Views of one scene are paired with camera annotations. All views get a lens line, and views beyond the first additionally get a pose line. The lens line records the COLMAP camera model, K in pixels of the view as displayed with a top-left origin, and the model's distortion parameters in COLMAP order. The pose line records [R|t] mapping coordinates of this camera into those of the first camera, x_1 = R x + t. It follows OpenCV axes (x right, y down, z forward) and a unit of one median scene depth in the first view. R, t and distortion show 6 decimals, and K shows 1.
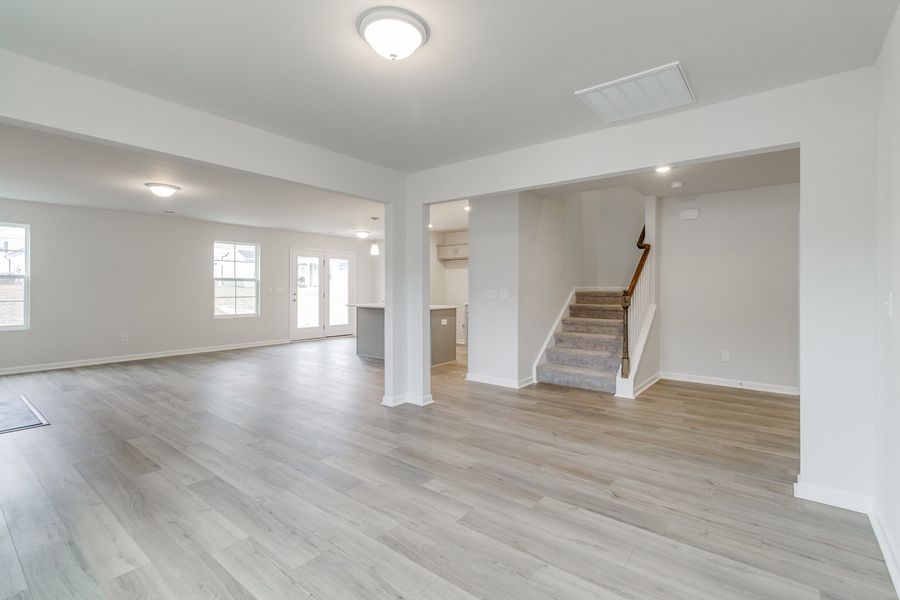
lens RADIAL K [[415.0, 0, 457.9], [0, 415.0, 288.0], [0, 0, 1]] dist [0.001085, 0.000107]
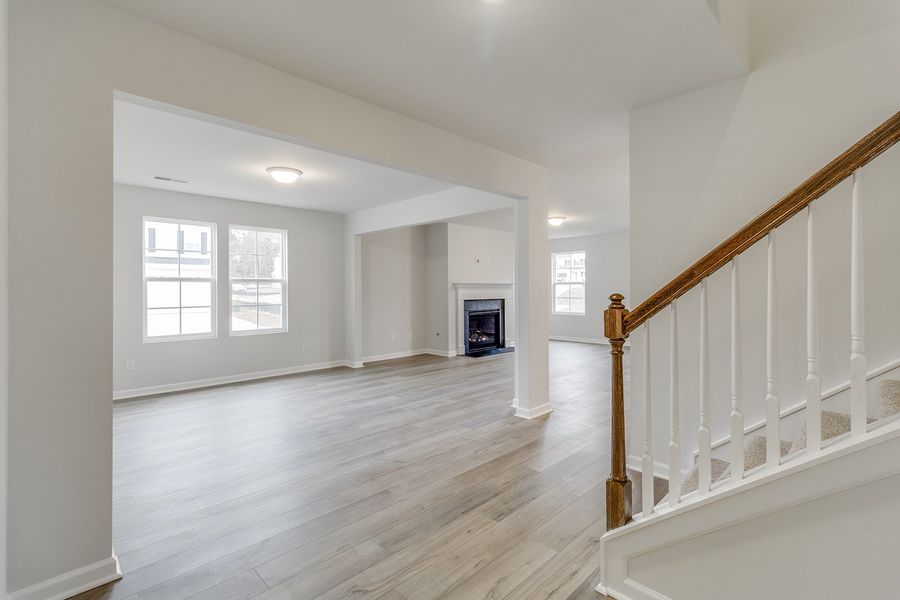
lens RADIAL K [[410.7, 0, 451.7], [0, 410.7, 290.6], [0, 0, 1]] dist [0.000478, -0.000001]
pose [[-0.132589, -0.001660, -0.991170, 0.452888], [0.007803, 0.999966, -0.002719, 0.002251], [0.991140, -0.008094, -0.132571, 0.523947]]
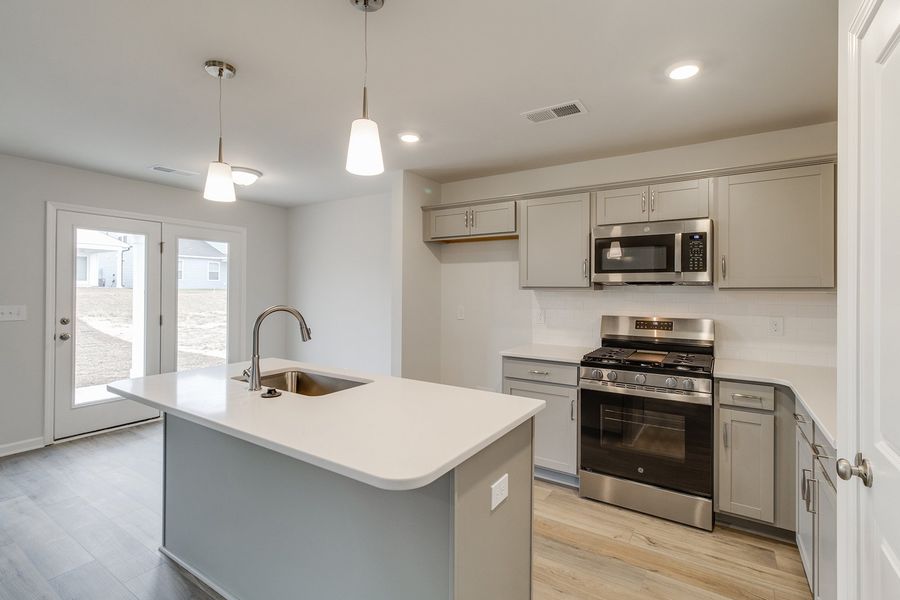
lens RADIAL K [[415.0, 0, 457.9], [0, 415.0, 288.0], [0, 0, 1]] dist [0.001085, 0.000107]
pose [[0.995787, 0.002448, 0.091661, -0.061583], [-0.002140, 0.999992, -0.003465, -0.019639], [-0.091669, 0.003254, 0.995784, 0.653701]]
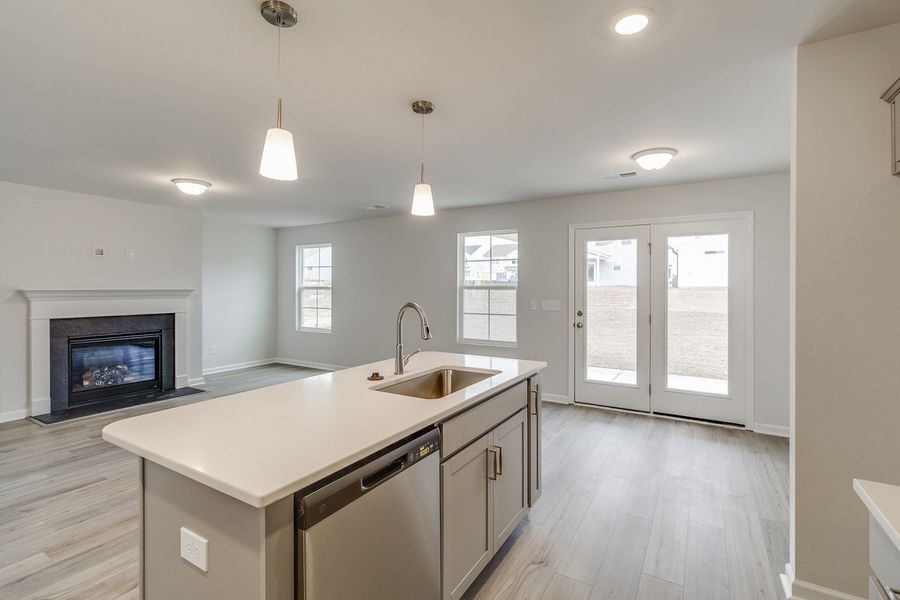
lens RADIAL K [[415.0, 0, 457.9], [0, 415.0, 288.0], [0, 0, 1]] dist [0.001085, 0.000107]
pose [[0.131354, -0.002821, -0.991332, 0.120019], [-0.000206, 0.999996, -0.002873, -0.018632], [0.991336, 0.000582, 0.131352, 0.897091]]
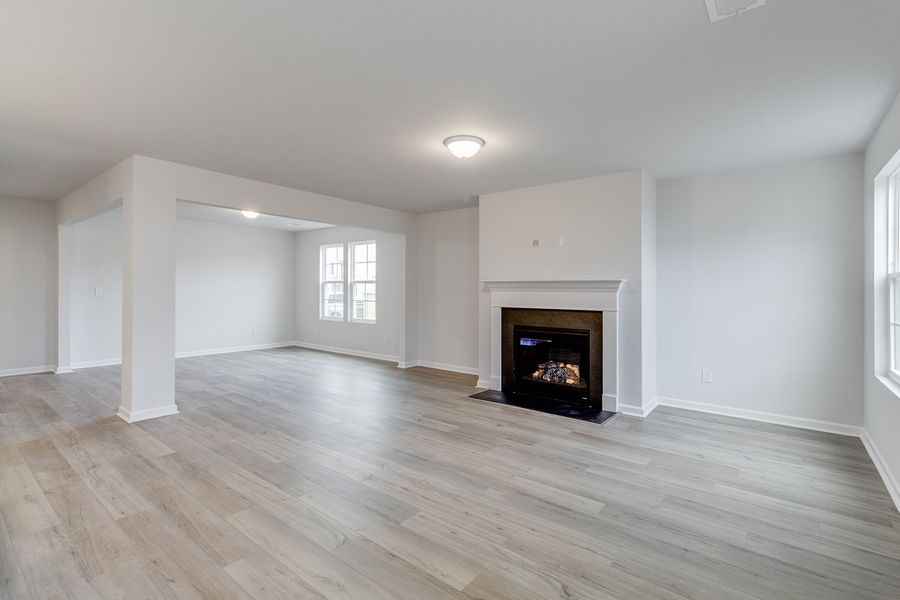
lens RADIAL K [[415.0, 0, 457.9], [0, 415.0, 288.0], [0, 0, 1]] dist [0.001085, 0.000107]
pose [[-0.999919, -0.011580, -0.005346, -0.440343], [-0.011549, 0.999916, -0.005812, -0.003018], [0.005413, -0.005750, -0.999969, 1.056532]]
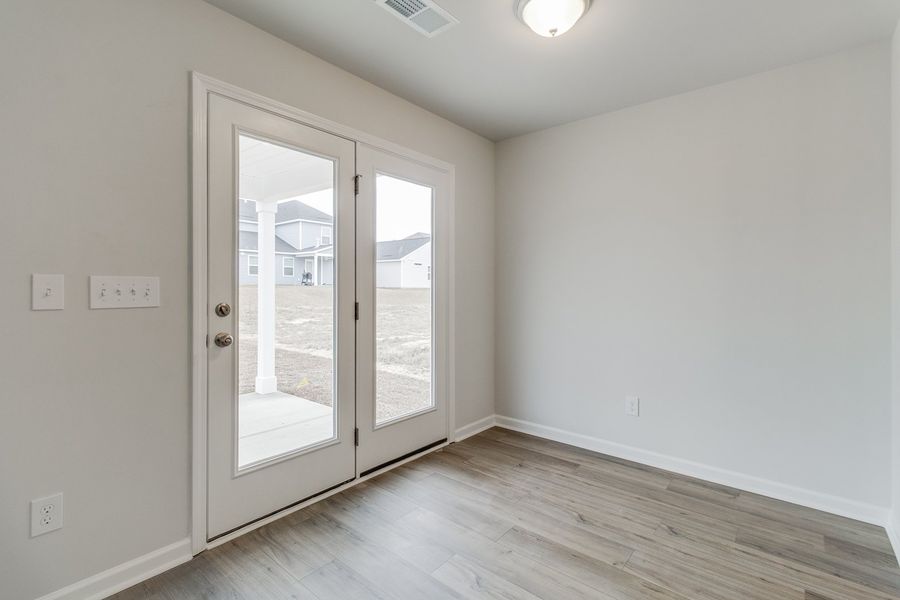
lens RADIAL K [[410.7, 0, 451.7], [0, 410.7, 290.6], [0, 0, 1]] dist [0.000478, -0.000001]
pose [[0.999524, 0.002344, -0.030747, -0.313847], [-0.002117, 0.999970, 0.007419, 0.003259], [0.030763, -0.007350, 0.999500, 0.920229]]
